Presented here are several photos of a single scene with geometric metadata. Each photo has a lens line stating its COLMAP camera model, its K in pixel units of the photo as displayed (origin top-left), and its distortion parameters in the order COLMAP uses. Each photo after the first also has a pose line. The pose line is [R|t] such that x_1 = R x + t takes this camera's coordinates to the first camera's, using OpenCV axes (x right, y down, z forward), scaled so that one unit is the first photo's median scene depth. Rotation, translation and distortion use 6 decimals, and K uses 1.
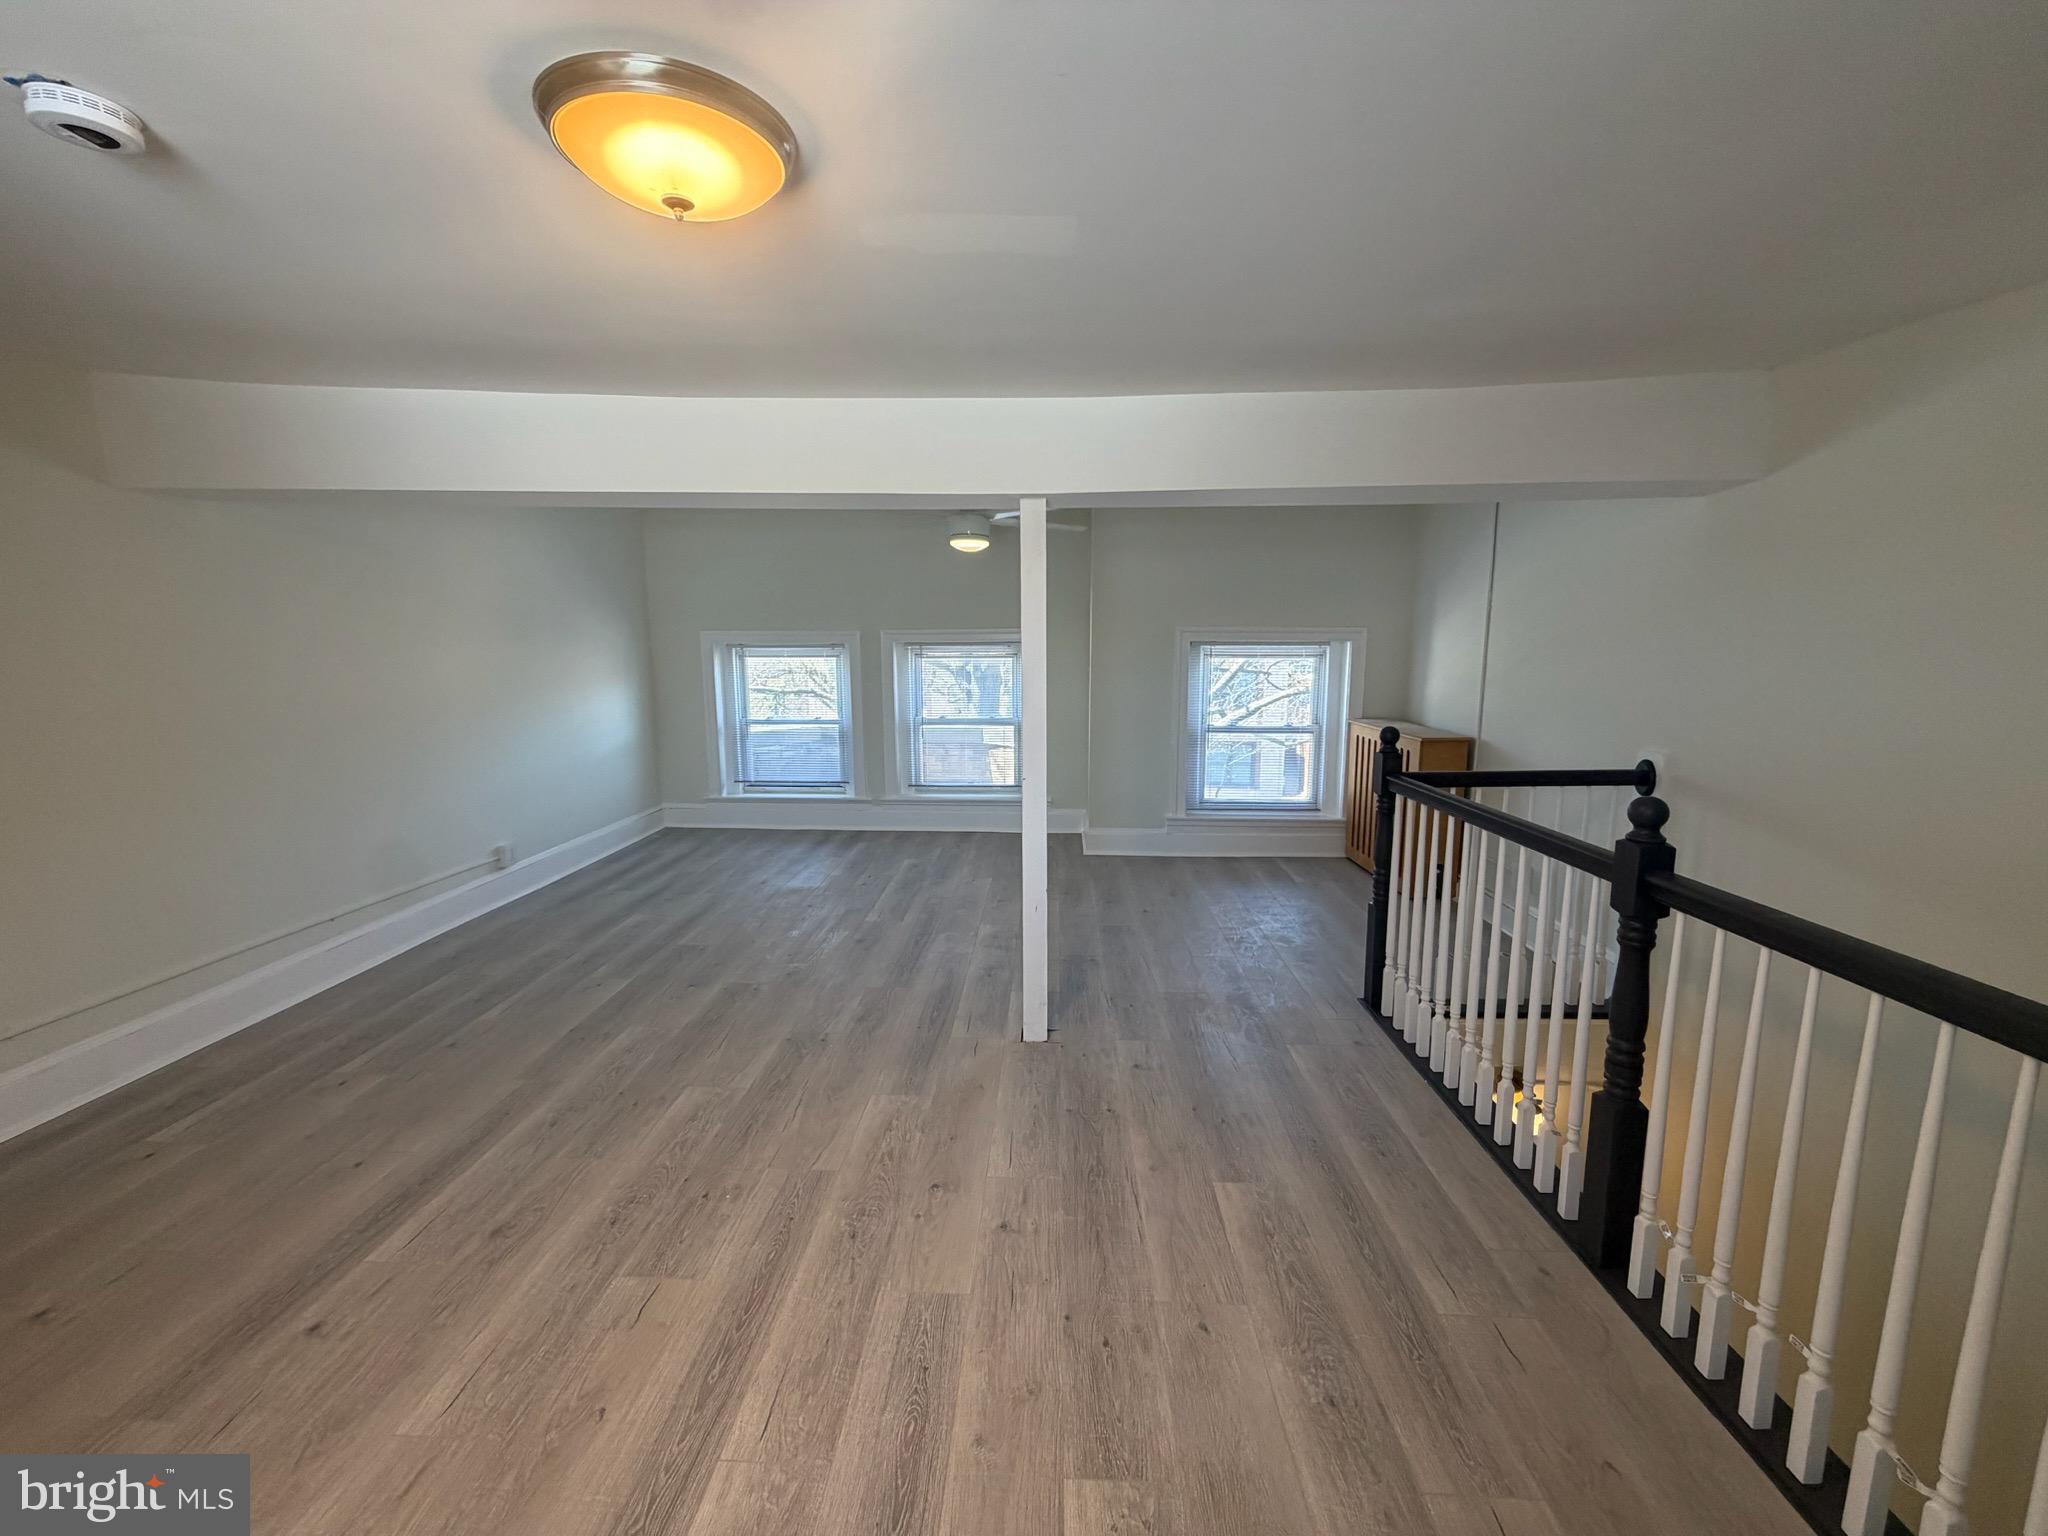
lens RADIAL K [[813.2, 0, 1008.5], [0, 813.2, 772.8], [0, 0, 1]] dist [-0.003292, 0.000397]
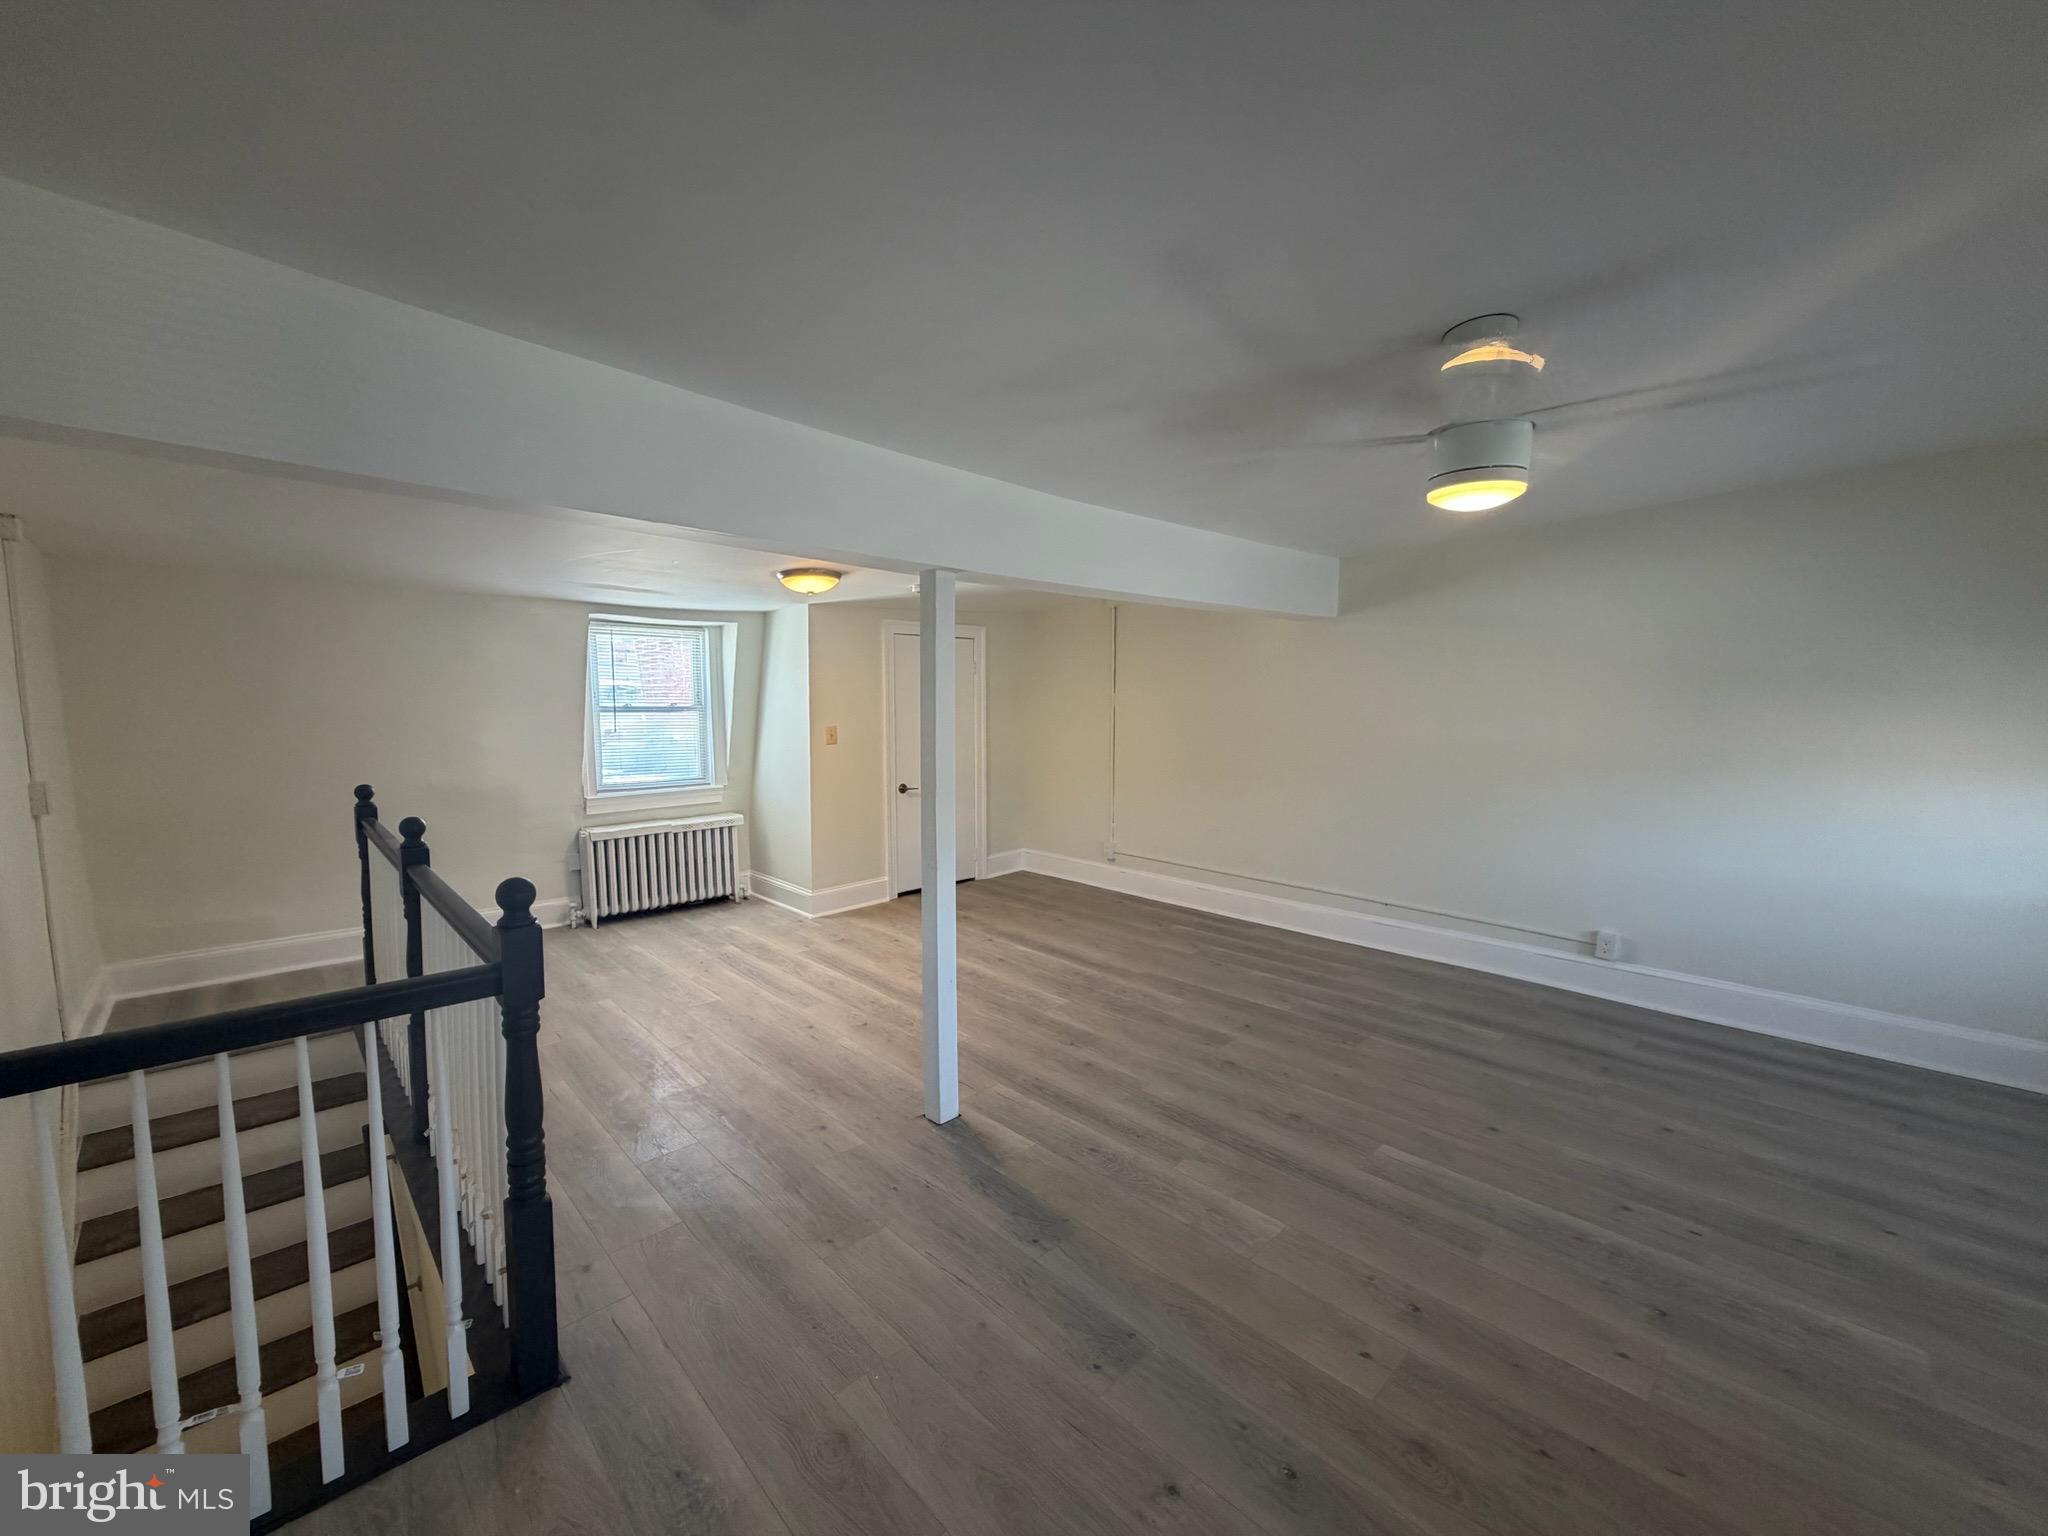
lens RADIAL K [[813.2, 0, 1020.4], [0, 813.2, 764.4], [0, 0, 1]] dist [-0.003292, 0.000397]
pose [[-0.684525, 0.065281, -0.726060, 0.899808], [-0.107185, 0.976145, 0.188819, -0.386313], [0.721066, 0.207075, -0.661198, 2.272247]]
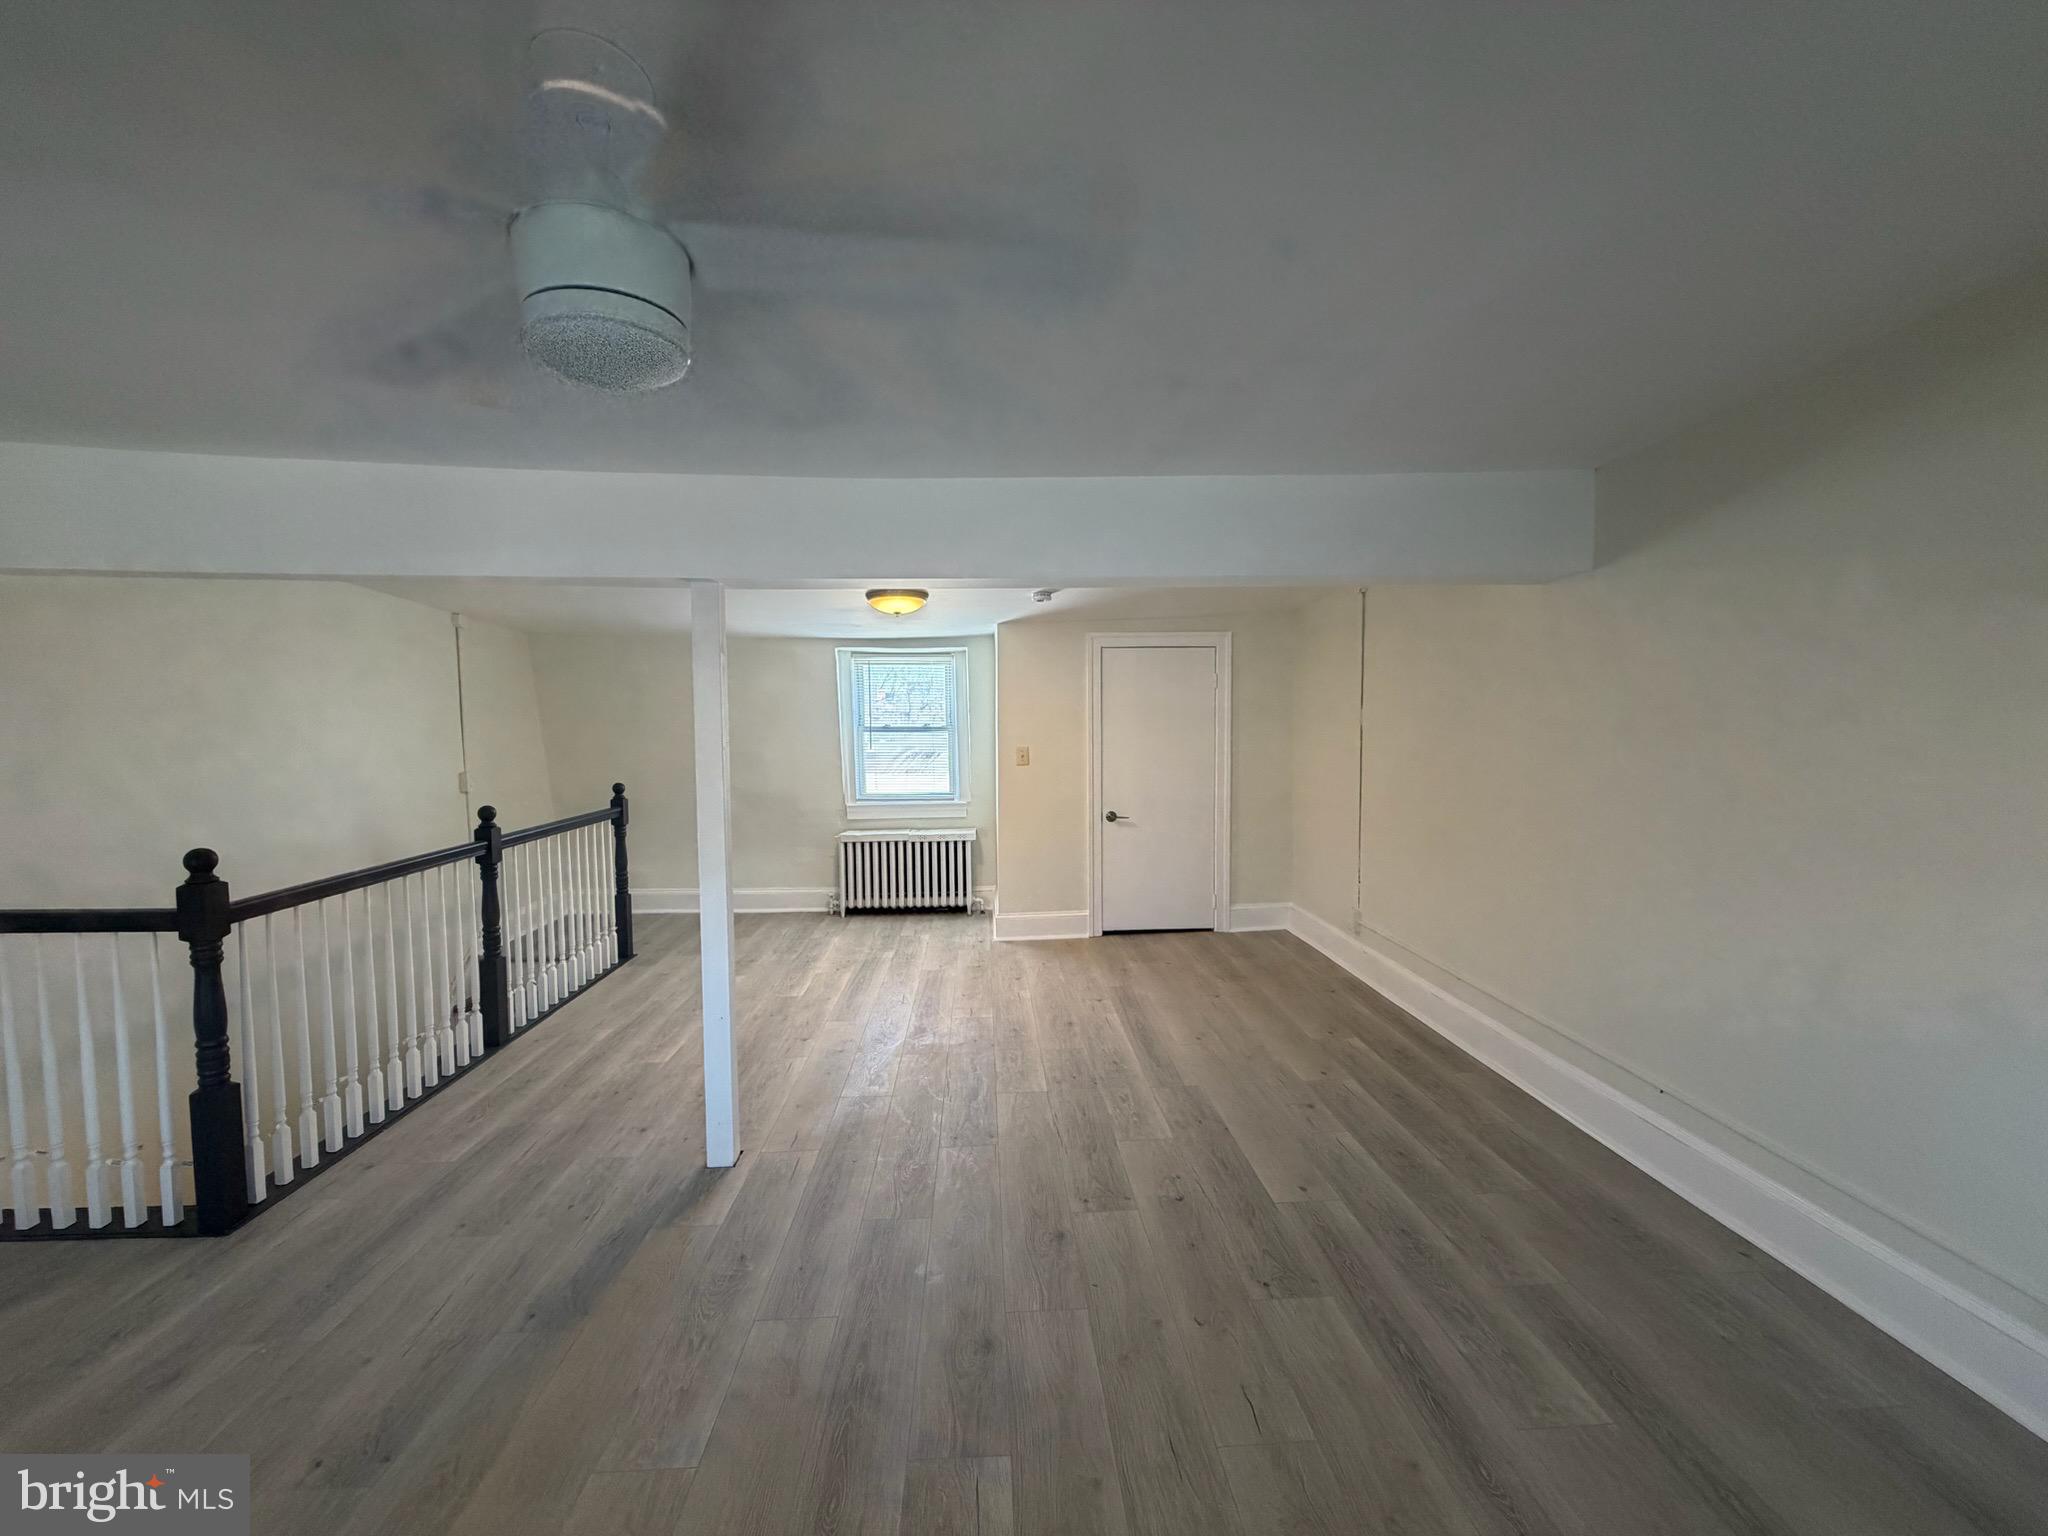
lens RADIAL K [[813.2, 0, 1020.7], [0, 813.2, 768.0], [0, 0, 1]] dist [-0.003292, 0.000397]
pose [[-0.994135, 0.019208, -0.106428, -0.291574], [-0.003404, 0.978057, 0.208310, -0.412807], [0.108094, 0.207451, -0.972255, 2.562903]]
